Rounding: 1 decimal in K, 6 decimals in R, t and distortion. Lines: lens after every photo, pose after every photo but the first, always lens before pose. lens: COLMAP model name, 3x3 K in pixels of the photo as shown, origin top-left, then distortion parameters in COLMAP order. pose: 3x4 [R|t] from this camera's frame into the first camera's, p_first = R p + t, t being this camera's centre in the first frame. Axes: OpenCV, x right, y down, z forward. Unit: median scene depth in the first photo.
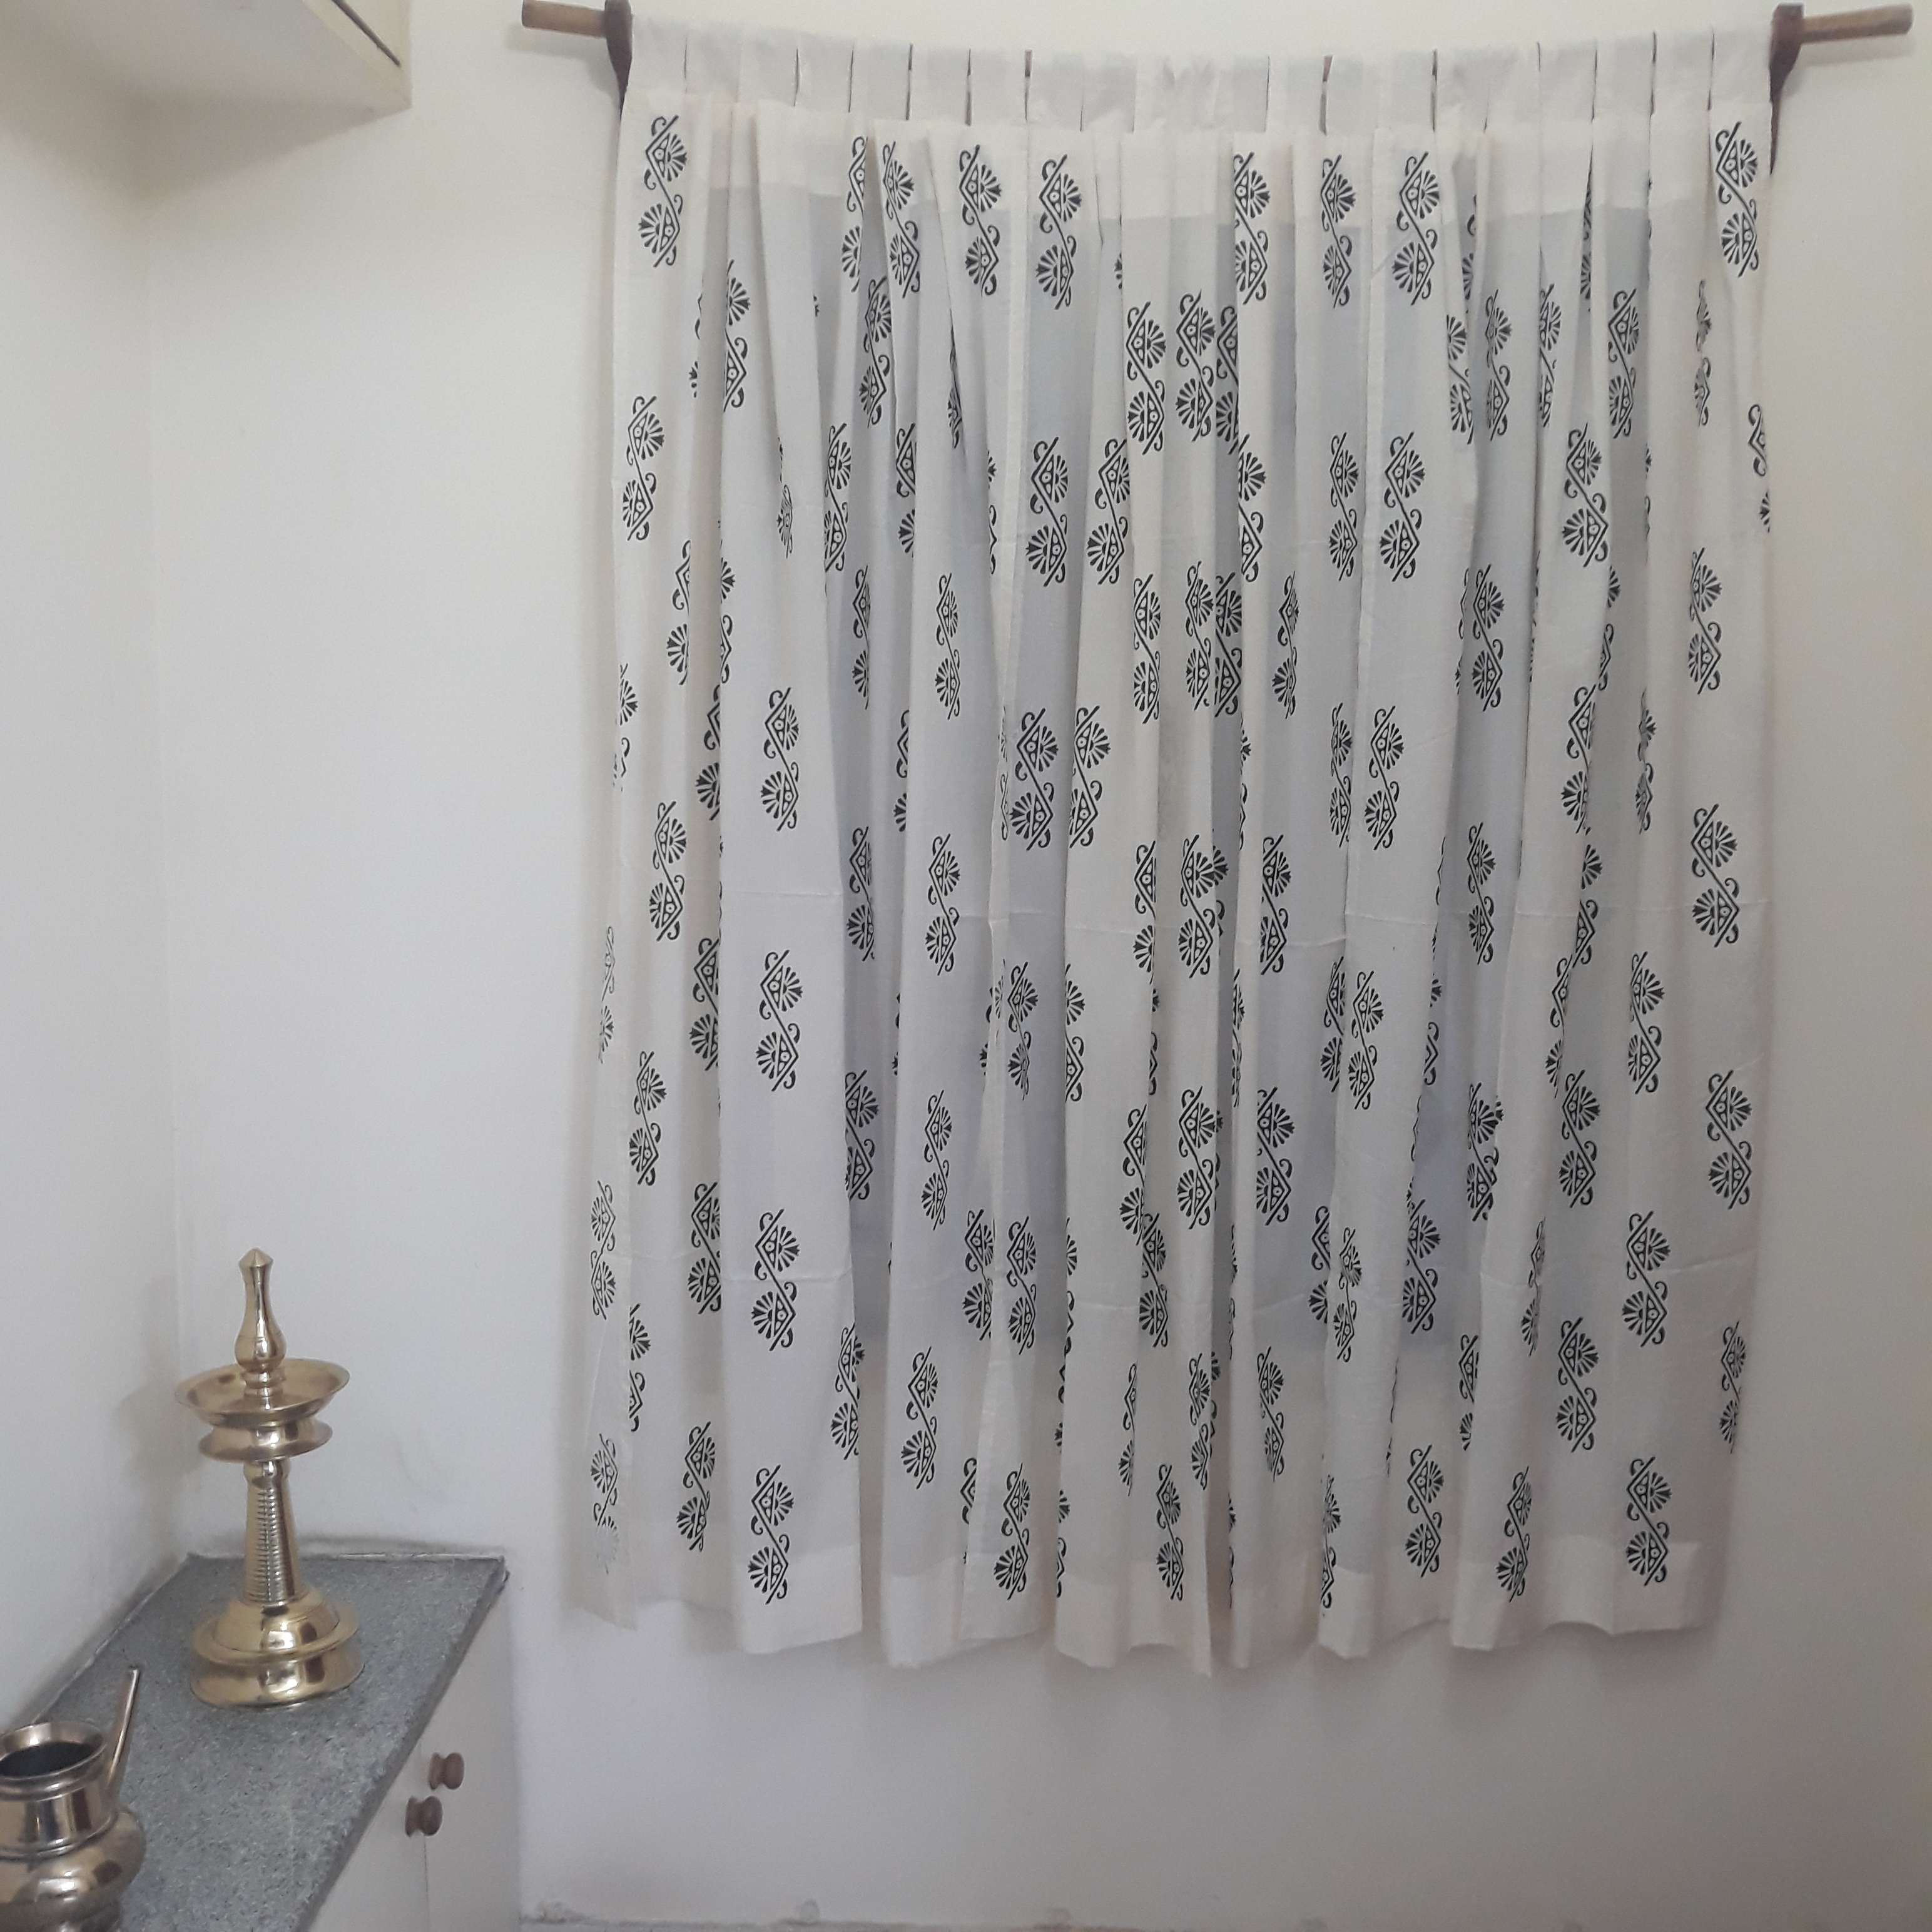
lens RADIAL K [[2131.9, 0, 965.4], [0, 2131.9, 972.0], [0, 0, 1]] dist [0.008915, 0.000000]
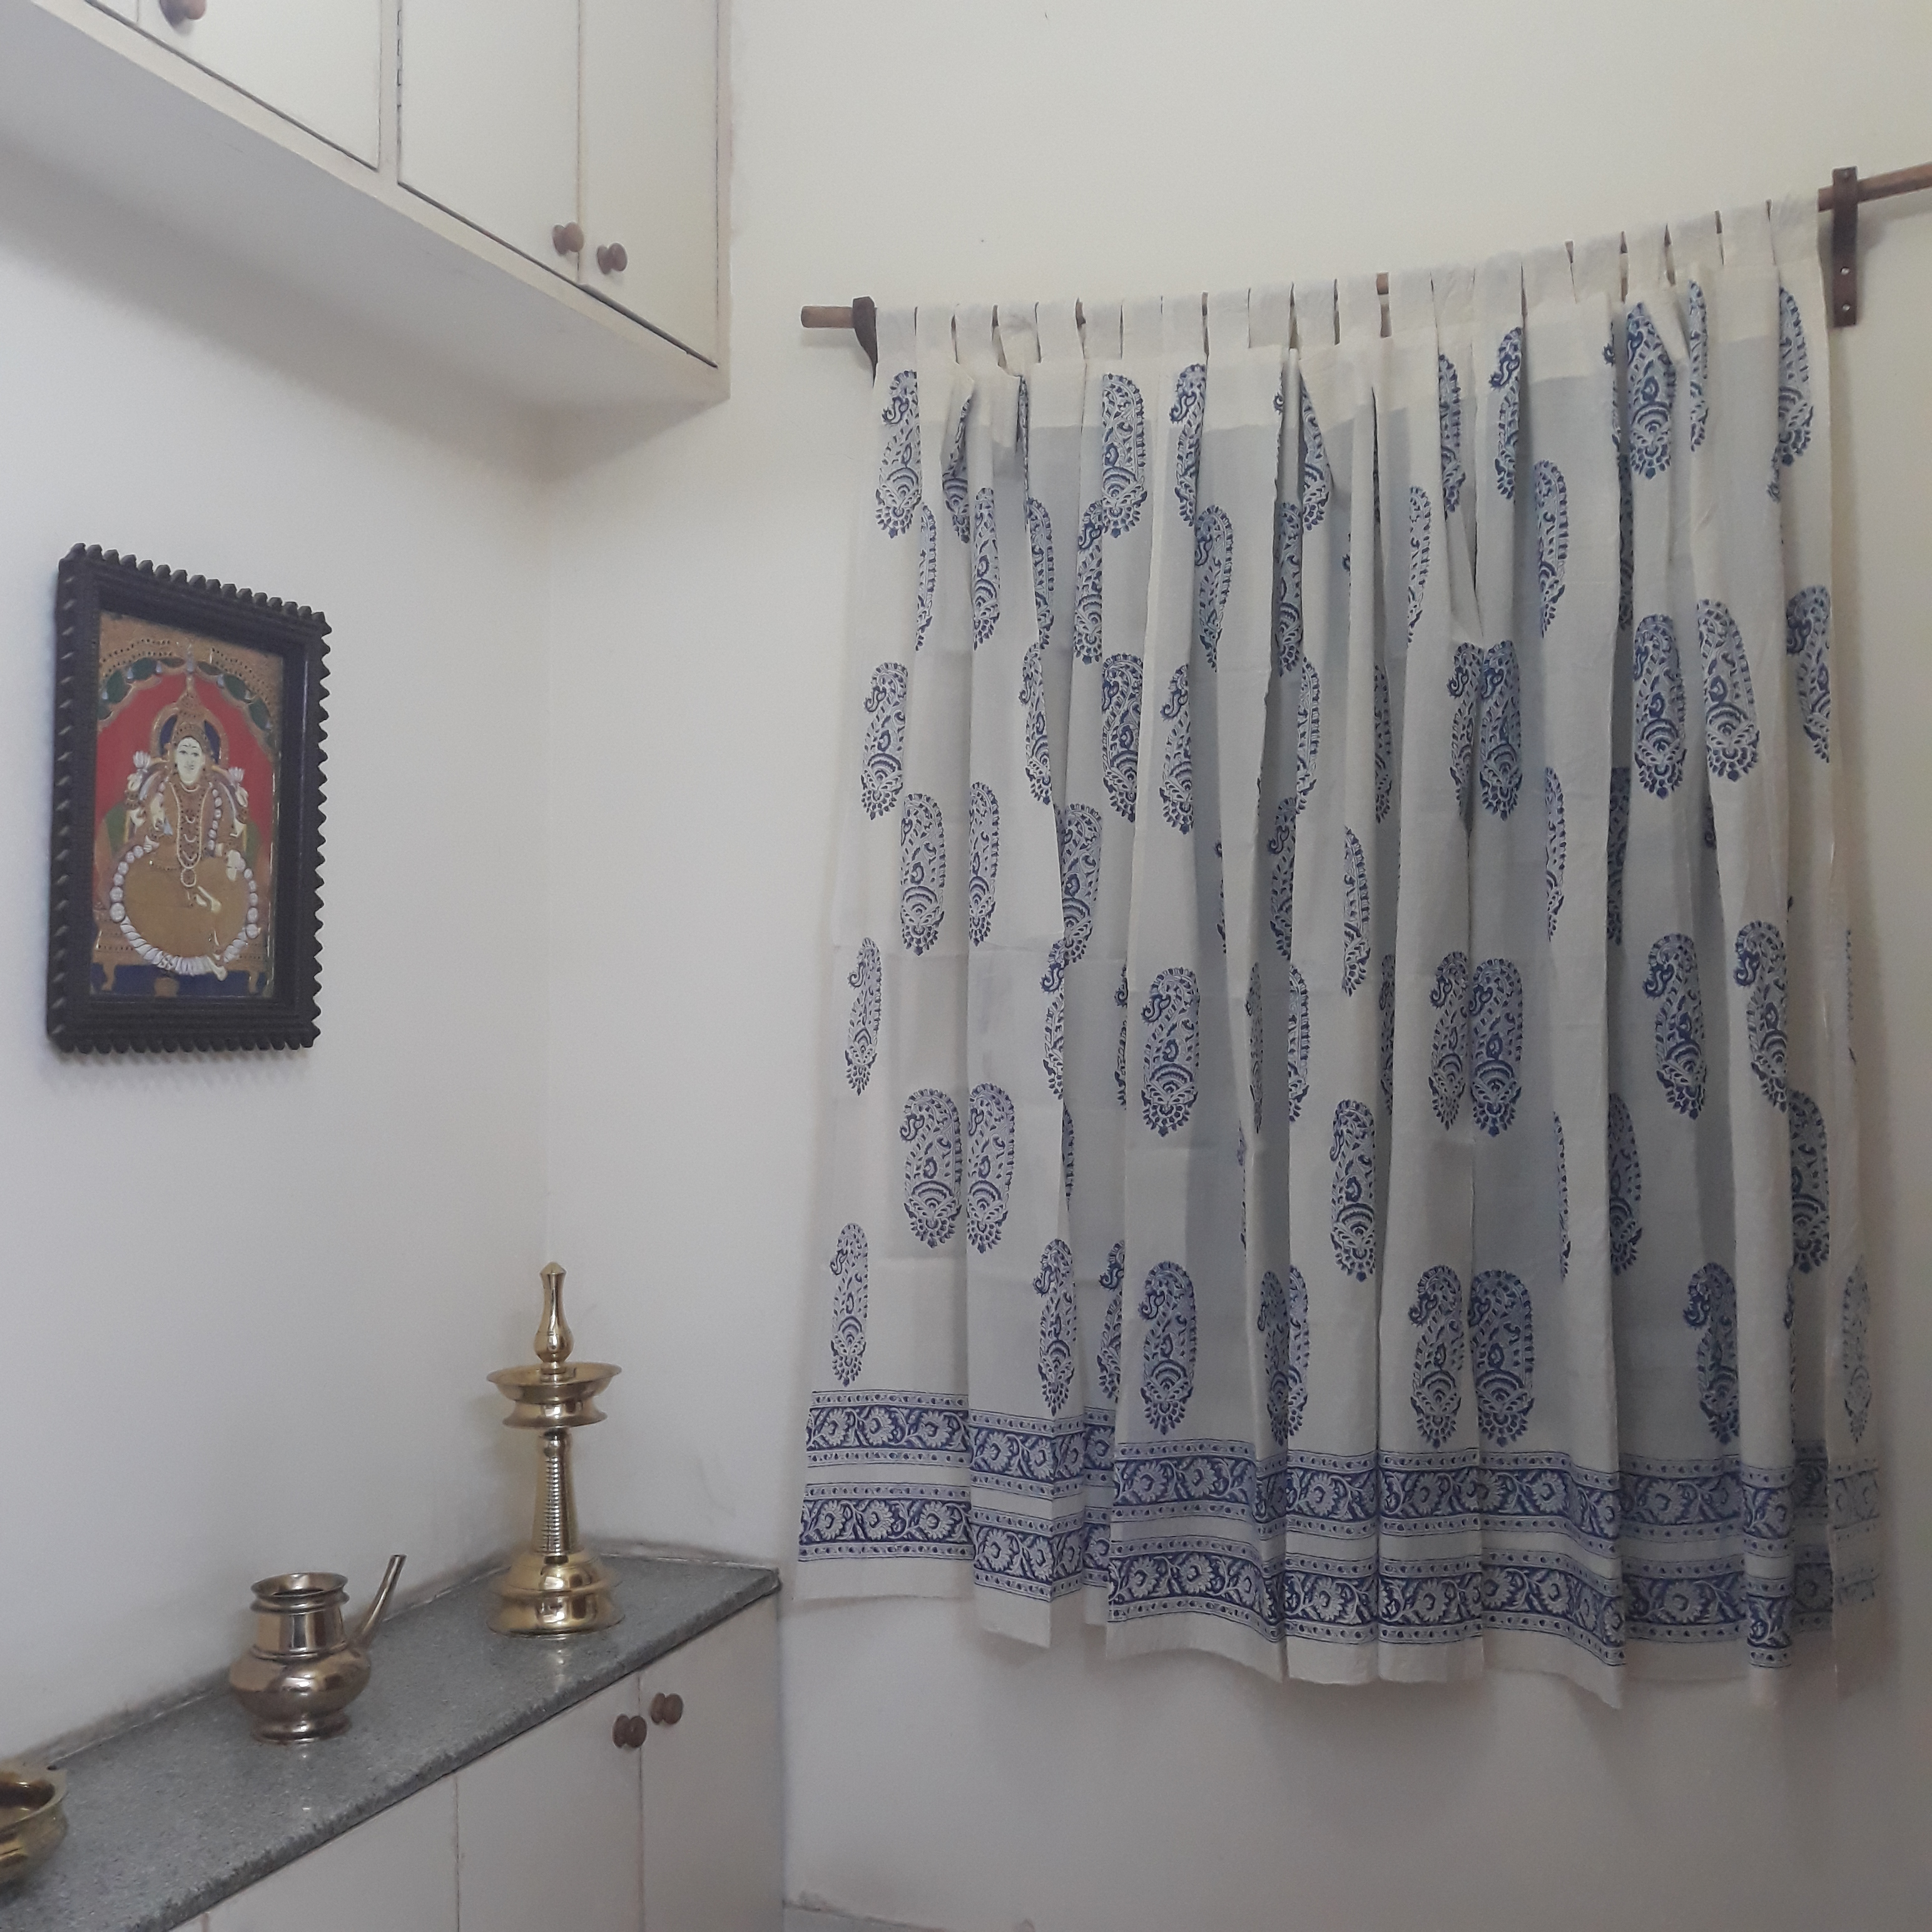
lens RADIAL K [[2131.9, 0, 977.3], [0, 2131.9, 983.9], [0, 0, 1]] dist [0.008915, 0.000000]
pose [[0.939839, -0.017105, -0.341189, 0.325403], [-0.032133, 0.989891, -0.138142, 0.126659], [0.340103, 0.140795, 0.929789, -0.112834]]
